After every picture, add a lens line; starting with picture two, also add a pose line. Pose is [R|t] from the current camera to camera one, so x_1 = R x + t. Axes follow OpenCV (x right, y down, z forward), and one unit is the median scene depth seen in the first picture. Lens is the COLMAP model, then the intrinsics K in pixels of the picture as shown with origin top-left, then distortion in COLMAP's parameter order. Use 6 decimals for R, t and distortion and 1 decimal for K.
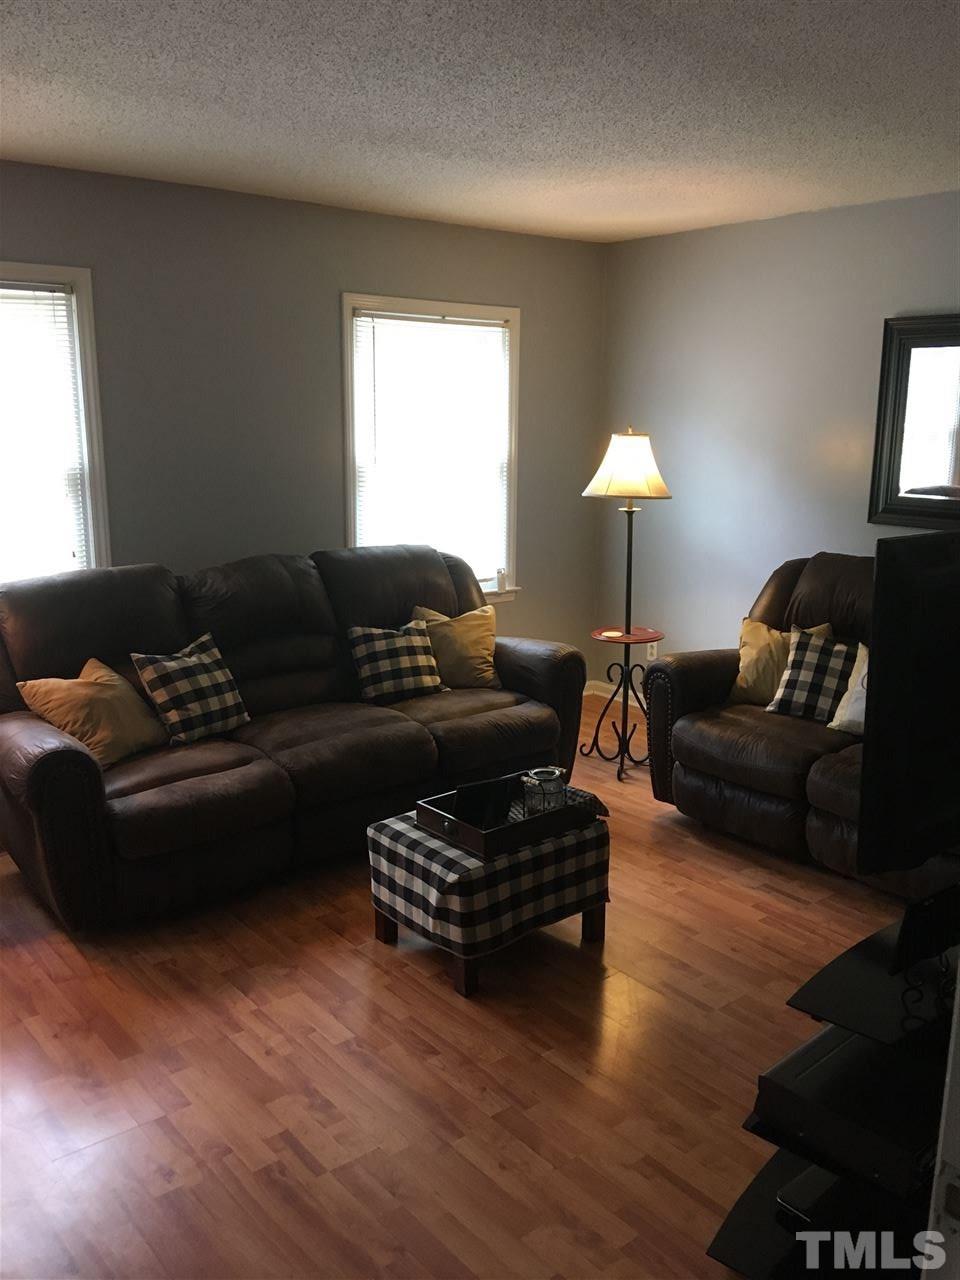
lens RADIAL K [[1076.9, 0, 480.0], [0, 1076.9, 640.0], [0, 0, 1]] dist [0.048590, -0.000717]
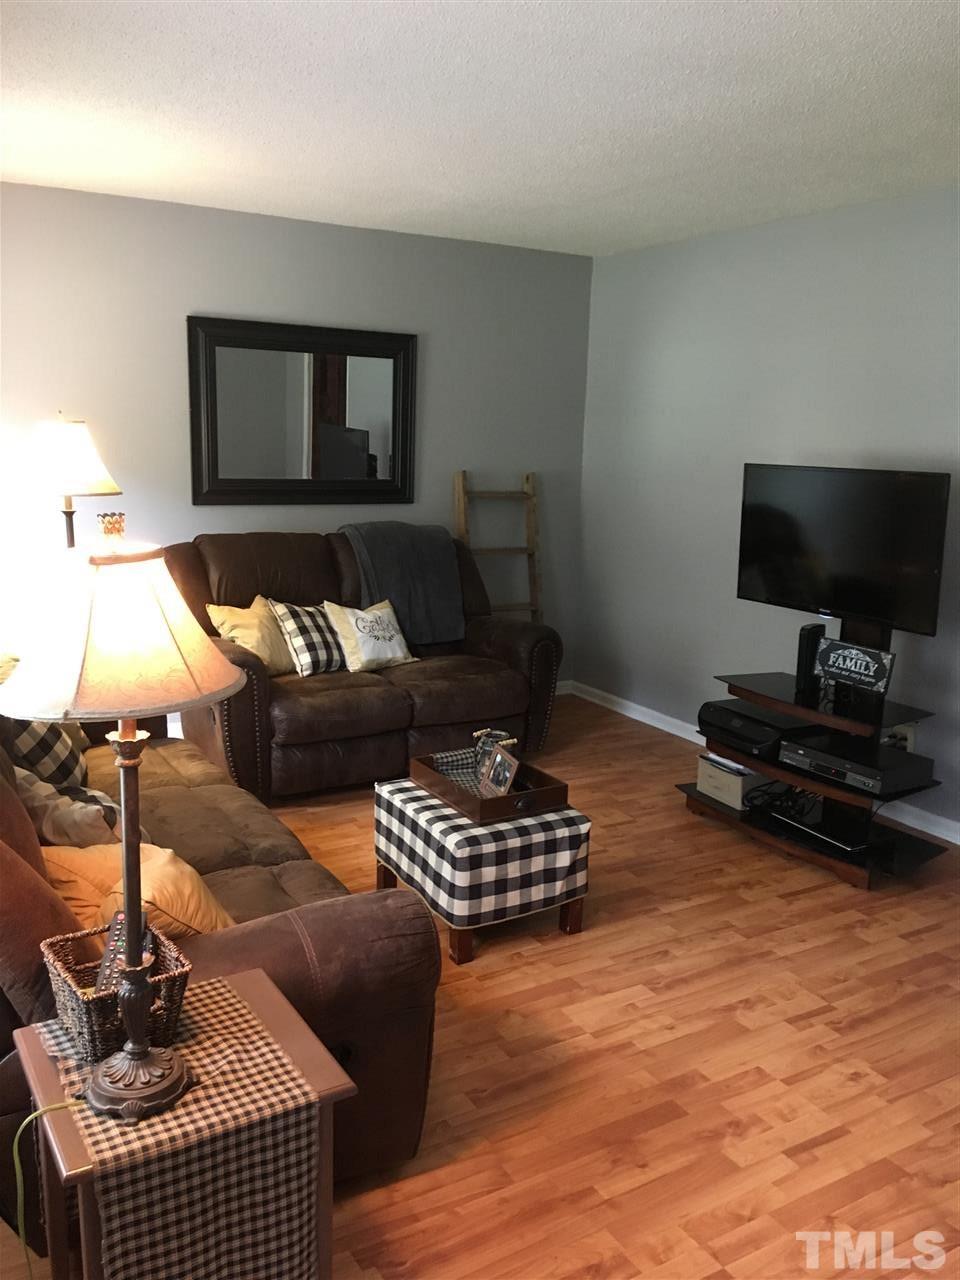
lens RADIAL K [[1088.1, 0, 480.0], [0, 1088.1, 640.0], [0, 0, 1]] dist [0.088697, -0.003144]
pose [[0.156603, -0.203441, 0.966482, -1.123401], [0.182714, 0.967633, 0.174077, -0.190056], [-0.970614, 0.149328, 0.188706, 0.883642]]
